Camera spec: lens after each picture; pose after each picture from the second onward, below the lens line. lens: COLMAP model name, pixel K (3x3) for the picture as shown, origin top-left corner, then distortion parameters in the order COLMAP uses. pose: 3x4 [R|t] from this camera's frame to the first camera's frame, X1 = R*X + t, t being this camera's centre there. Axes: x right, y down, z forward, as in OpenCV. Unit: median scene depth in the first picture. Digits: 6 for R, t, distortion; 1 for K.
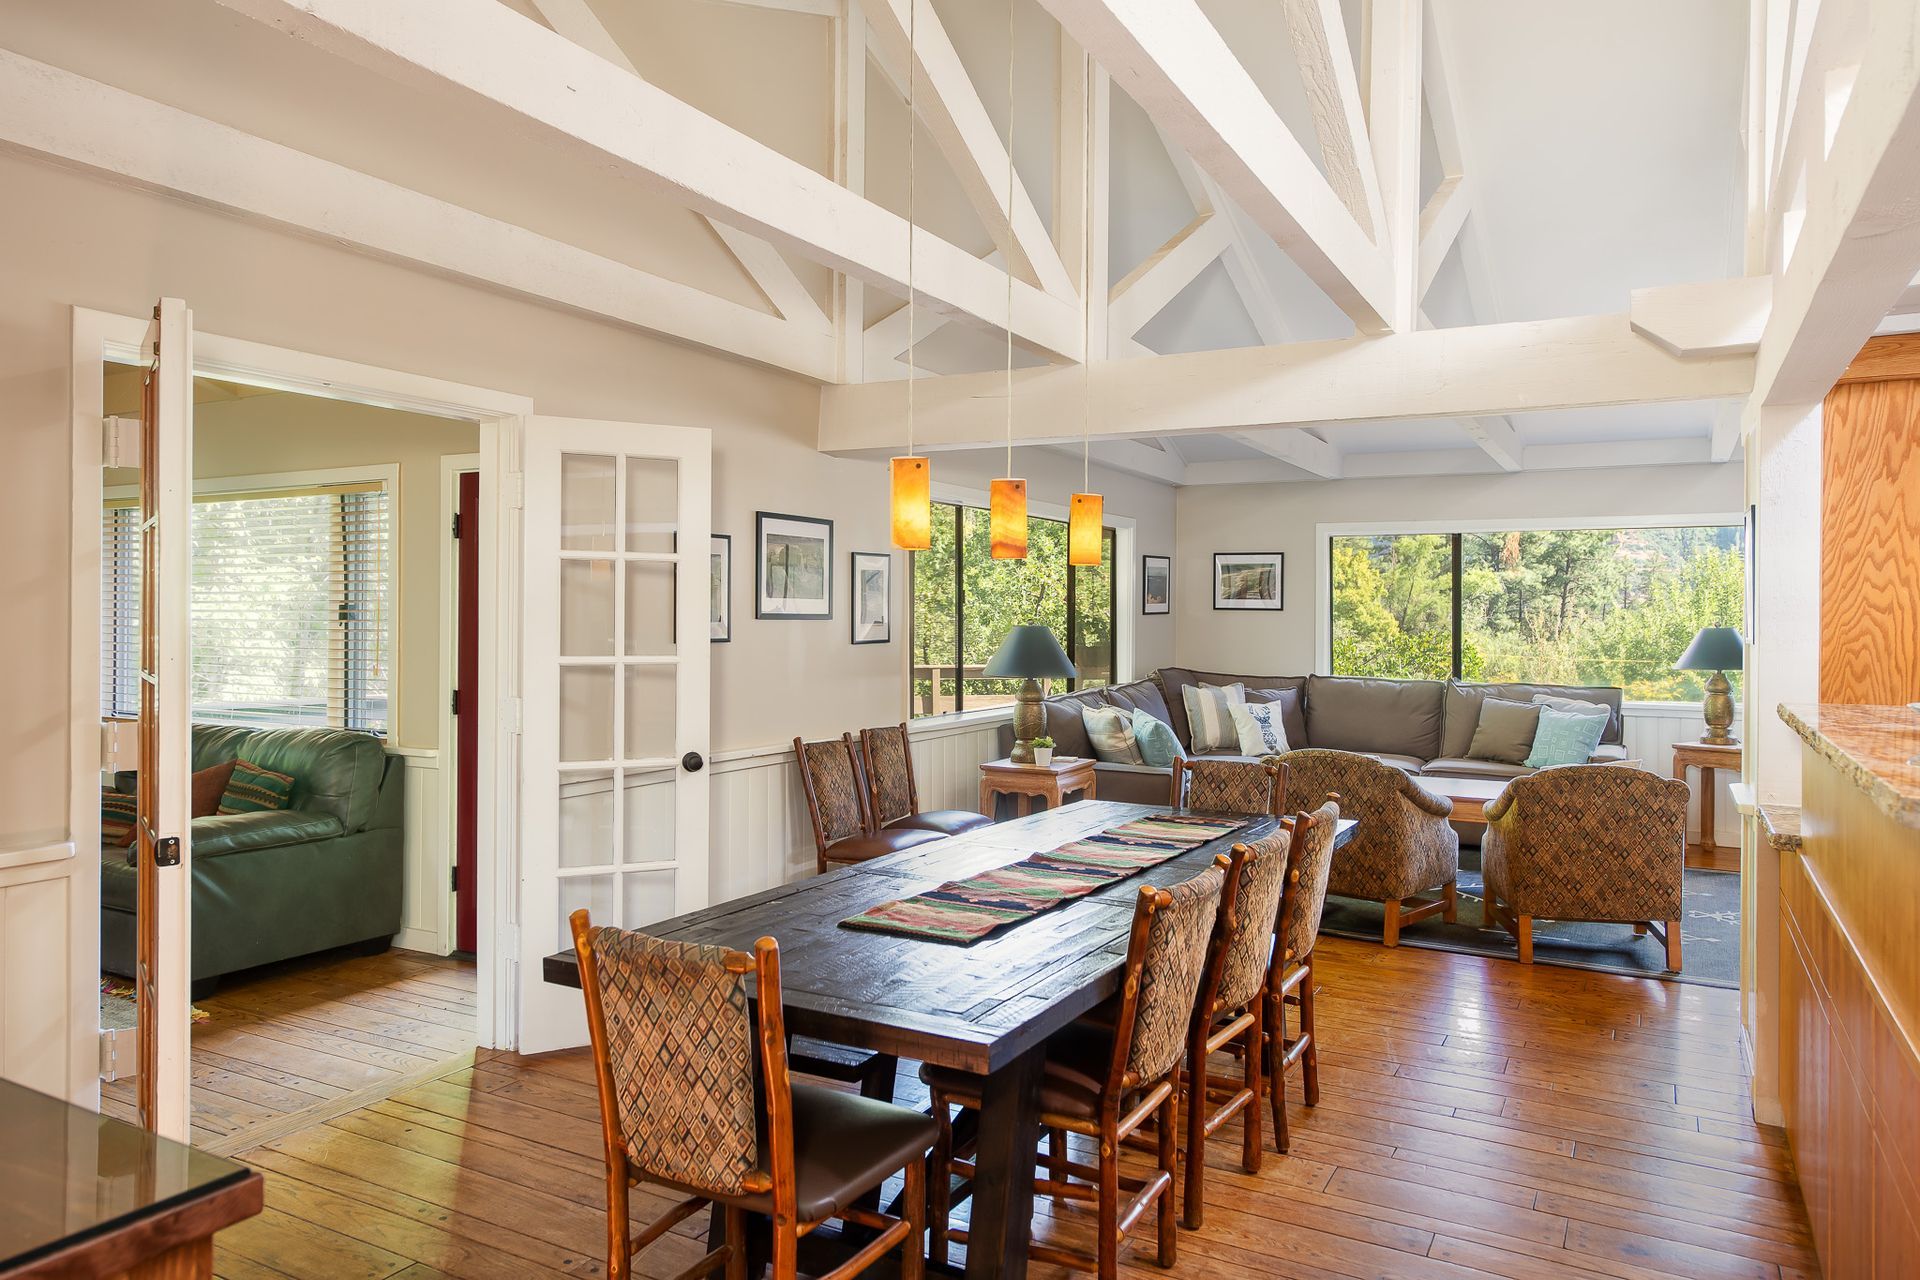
lens RADIAL K [[1288.3, 0, 960.0], [0, 1288.3, 640.0], [0, 0, 1]] dist [-0.001398, 0.000324]
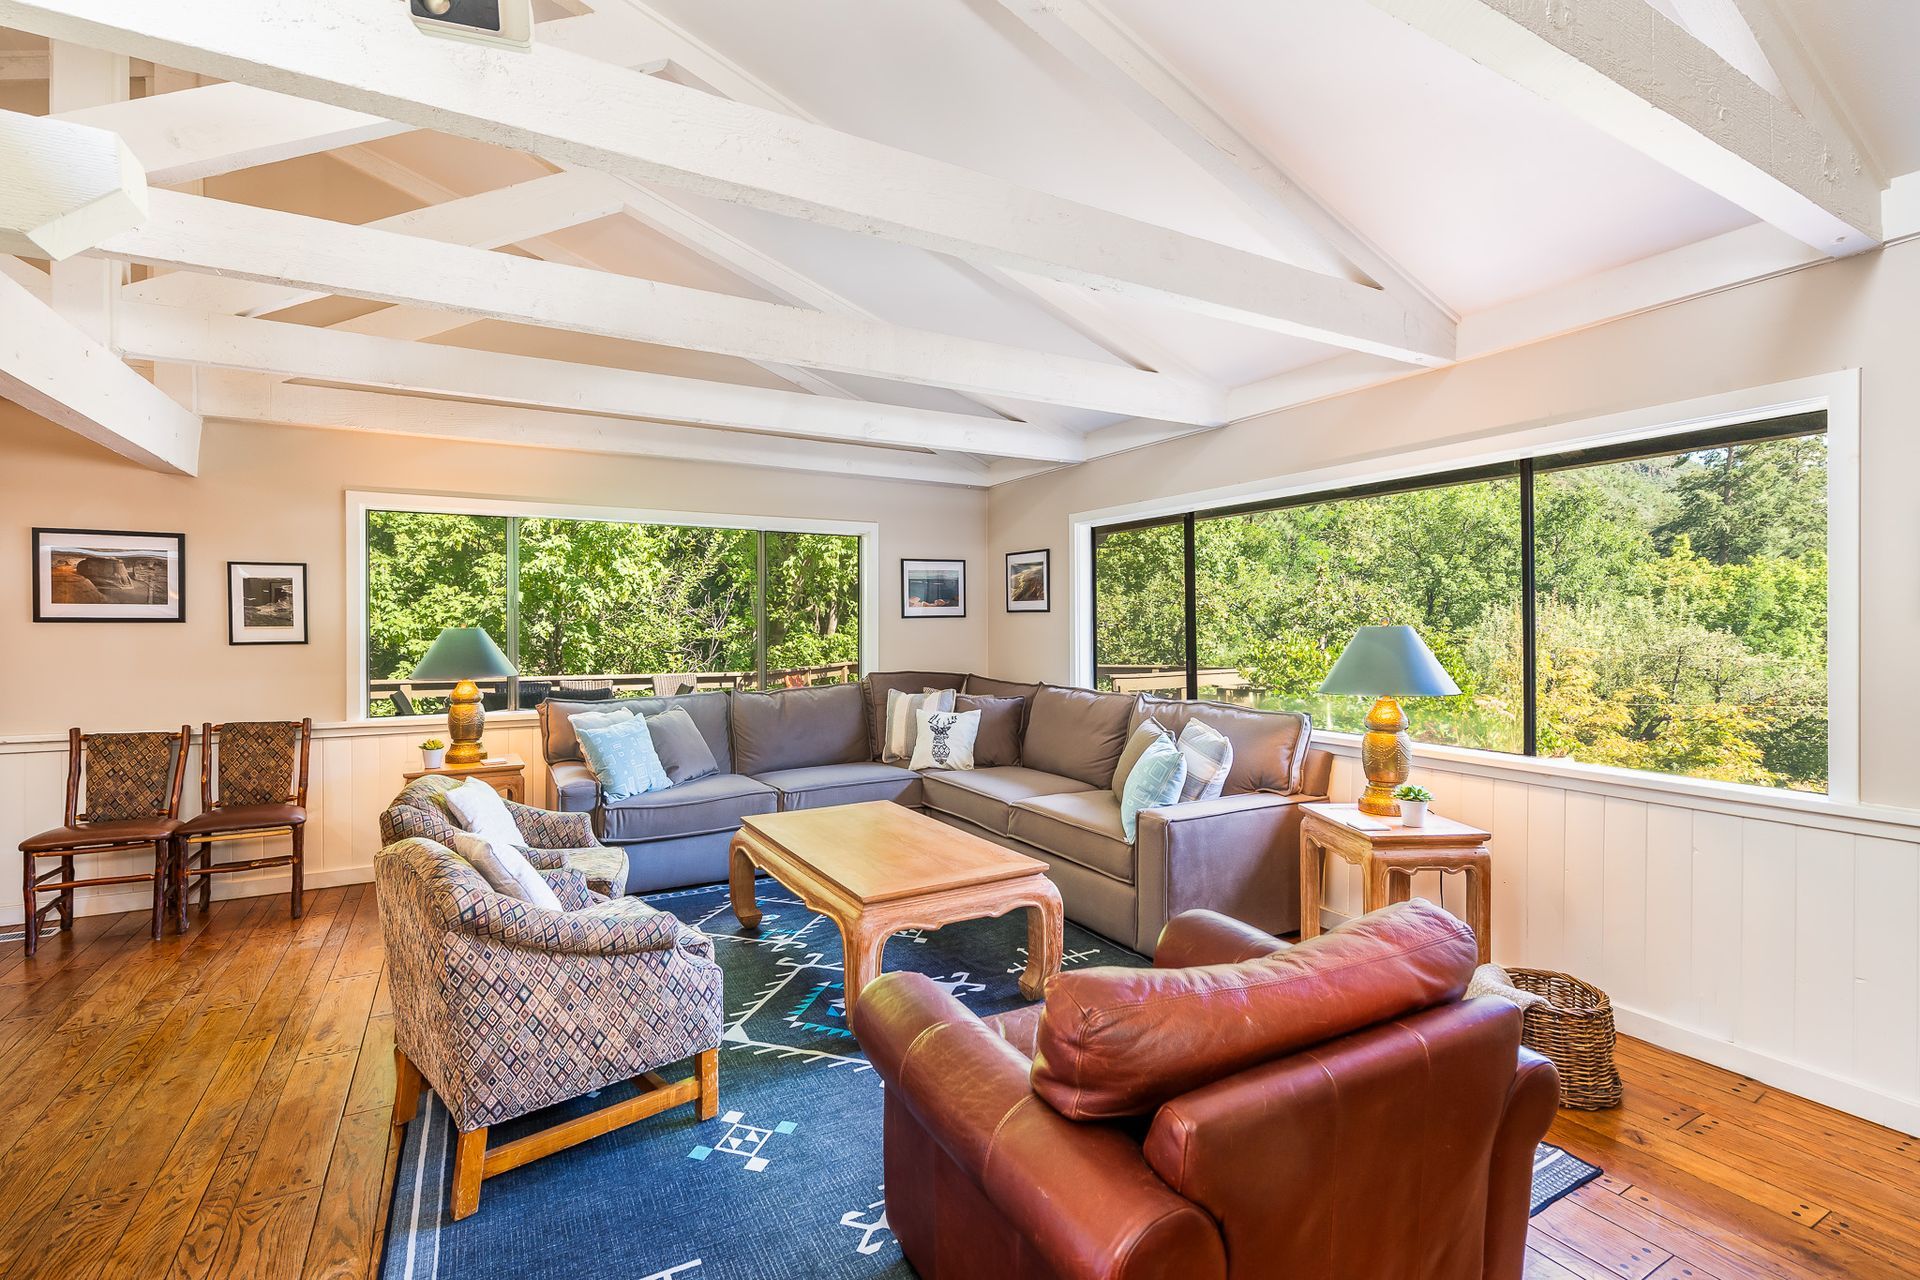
lens RADIAL K [[932.7, 0, 1053.1], [0, 932.7, 637.7], [0, 0, 1]] dist [-0.019755, 0.000118]
pose [[0.871787, -0.003321, -0.489874, 0.624584], [-0.001762, 0.999949, -0.009916, 0.002269], [0.489882, 0.009508, 0.871737, 0.452877]]
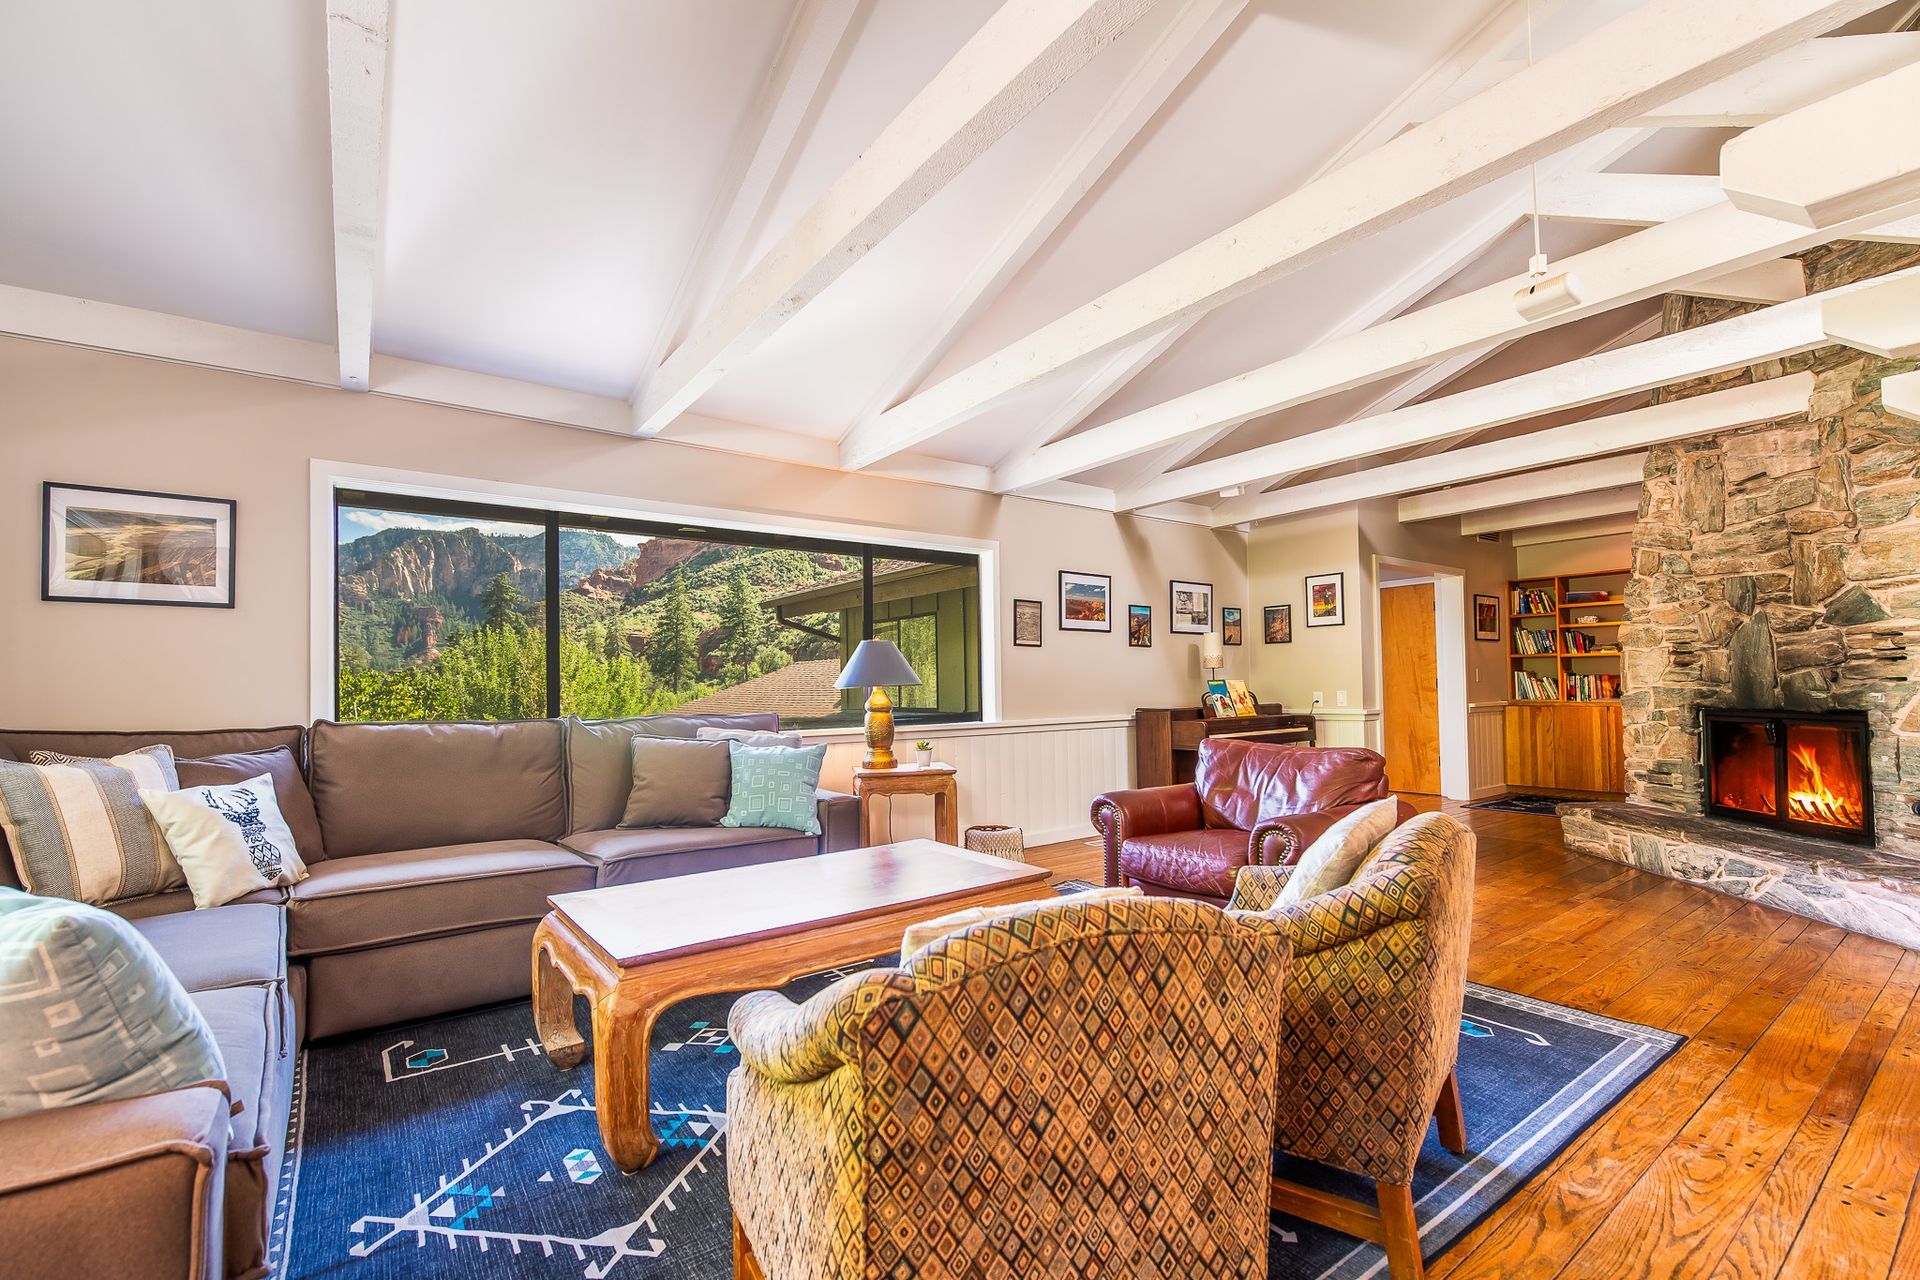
lens RADIAL K [[824.7, 0, 960.4], [0, 824.7, 669.3], [0, 0, 1]] dist [-0.000820, -0.000144]
pose [[0.414725, 0.006412, 0.909924, 0.067636], [0.034610, 0.999140, -0.022816, 0.023168], [-0.909289, 0.040955, 0.414146, 0.625903]]
